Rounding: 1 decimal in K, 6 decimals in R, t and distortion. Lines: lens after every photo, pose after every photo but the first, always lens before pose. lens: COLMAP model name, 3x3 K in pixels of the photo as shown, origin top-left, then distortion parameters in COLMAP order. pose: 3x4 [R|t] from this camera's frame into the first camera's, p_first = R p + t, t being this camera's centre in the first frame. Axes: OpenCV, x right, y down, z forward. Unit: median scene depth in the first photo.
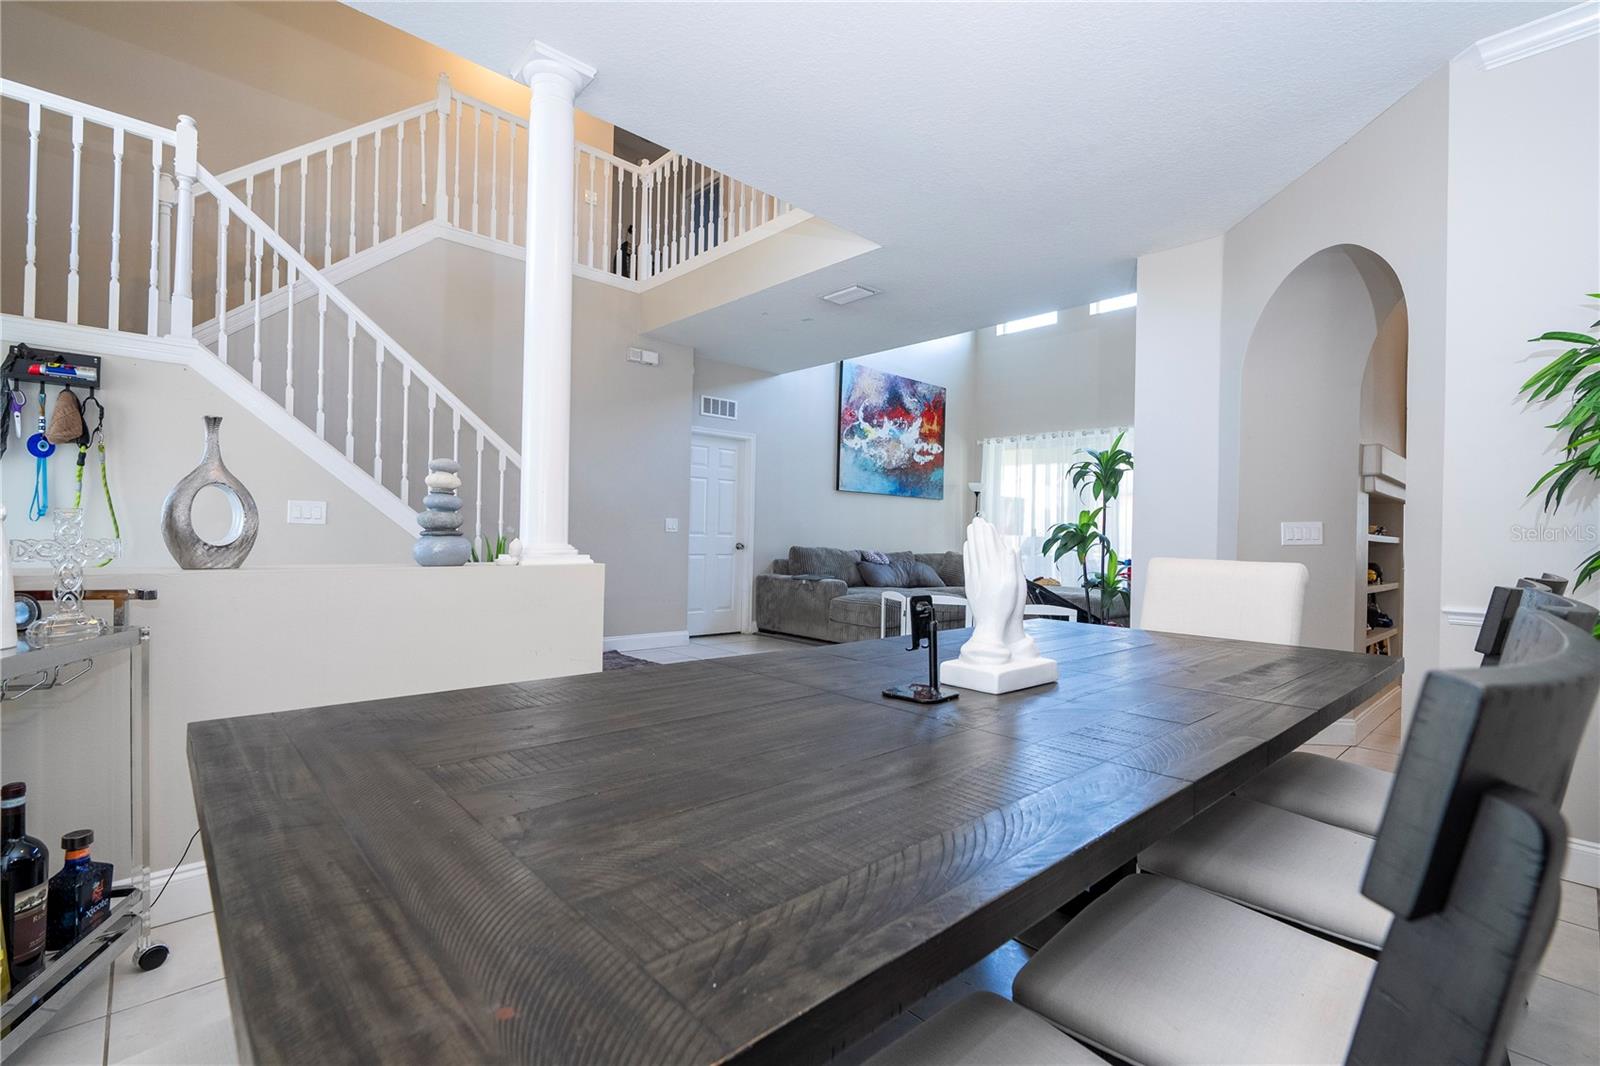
lens RADIAL K [[719.4, 0, 811.7], [0, 719.4, 531.0], [0, 0, 1]] dist [-0.003003, 0.001079]
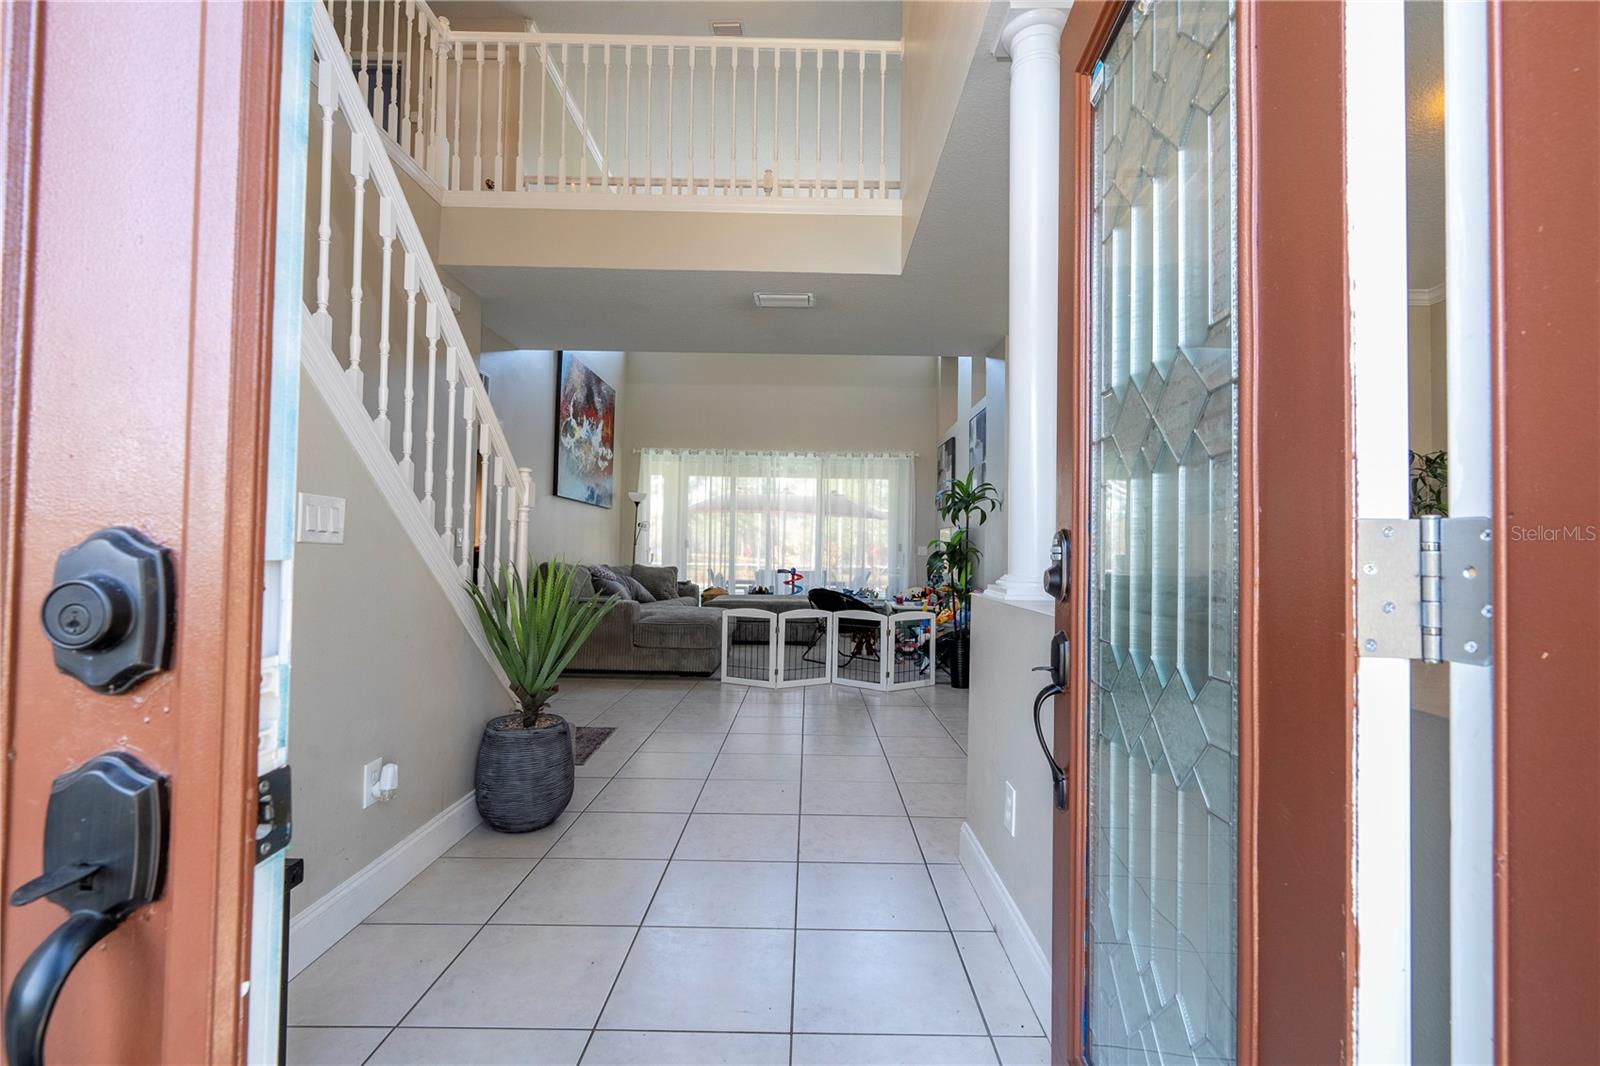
lens RADIAL K [[719.4, 0, 811.7], [0, 719.4, 531.0], [0, 0, 1]] dist [-0.003003, 0.001079]
pose [[0.678180, 0.012983, 0.734781, -0.367602], [-0.007061, 0.999913, -0.011150, -0.006846], [-0.734862, 0.002373, 0.678213, 0.191119]]
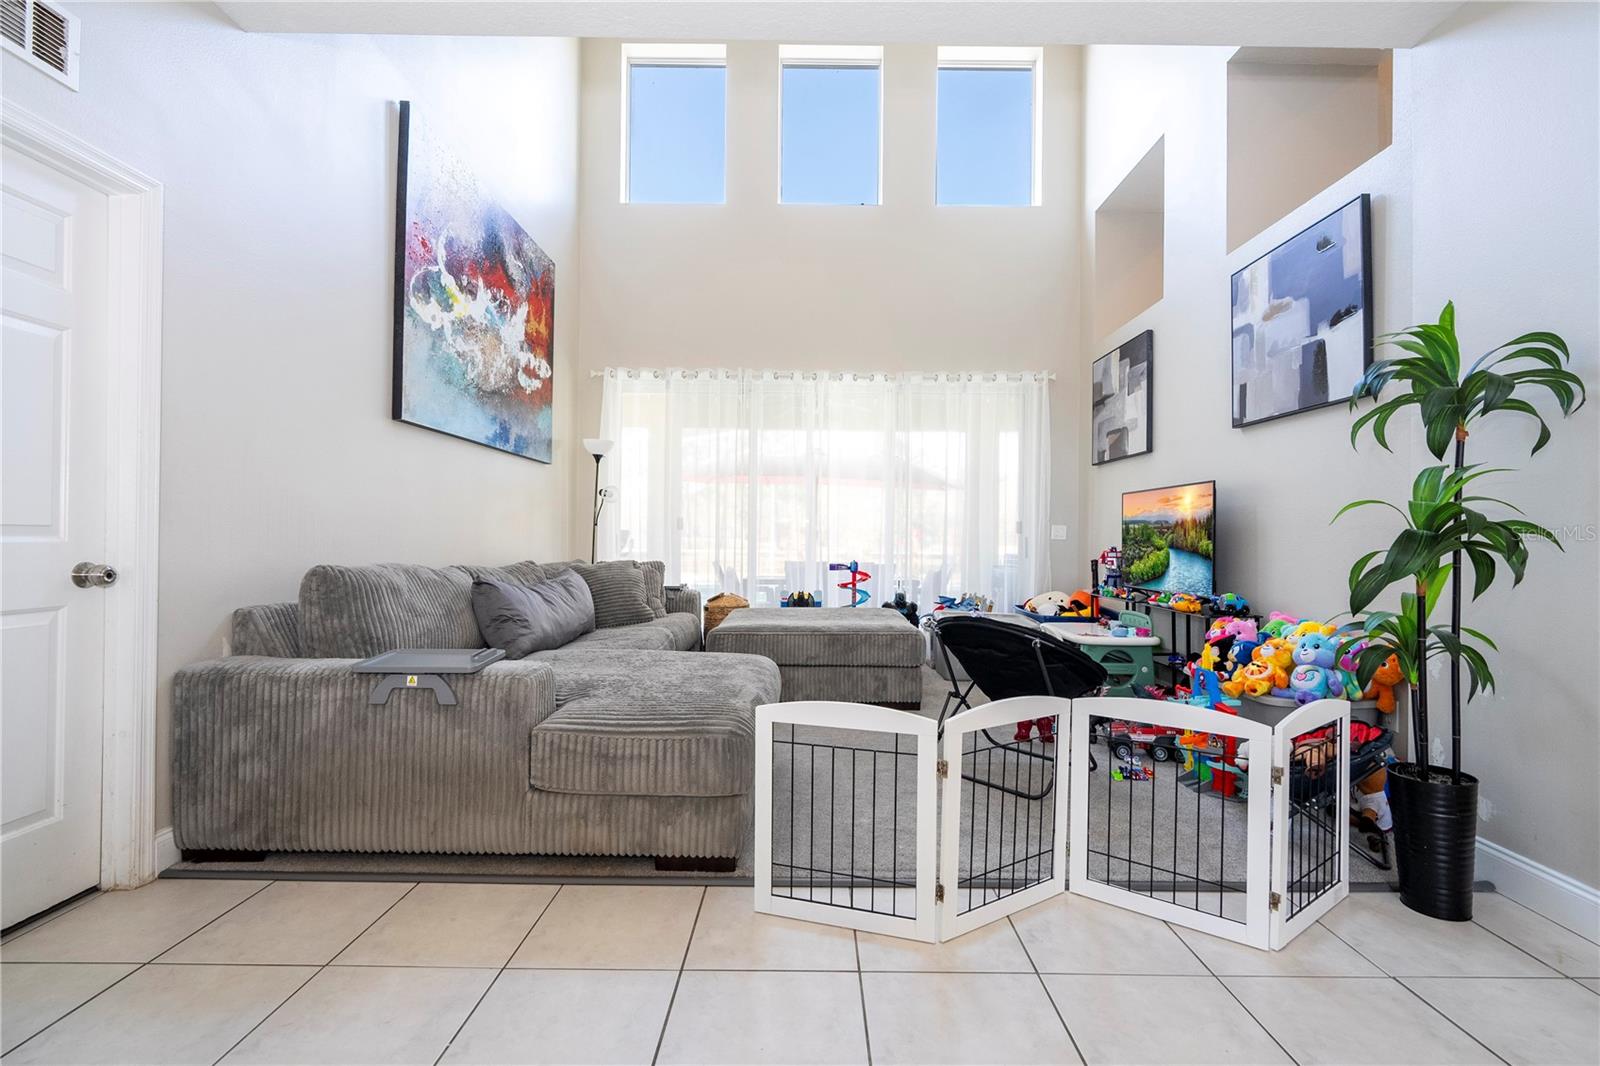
lens RADIAL K [[719.4, 0, 811.7], [0, 719.4, 531.0], [0, 0, 1]] dist [-0.003003, 0.001079]
pose [[0.677197, -0.008157, 0.735756, -0.099167], [-0.000665, 0.999931, 0.011697, 0.001007], [-0.735801, -0.008410, 0.677145, 0.532492]]
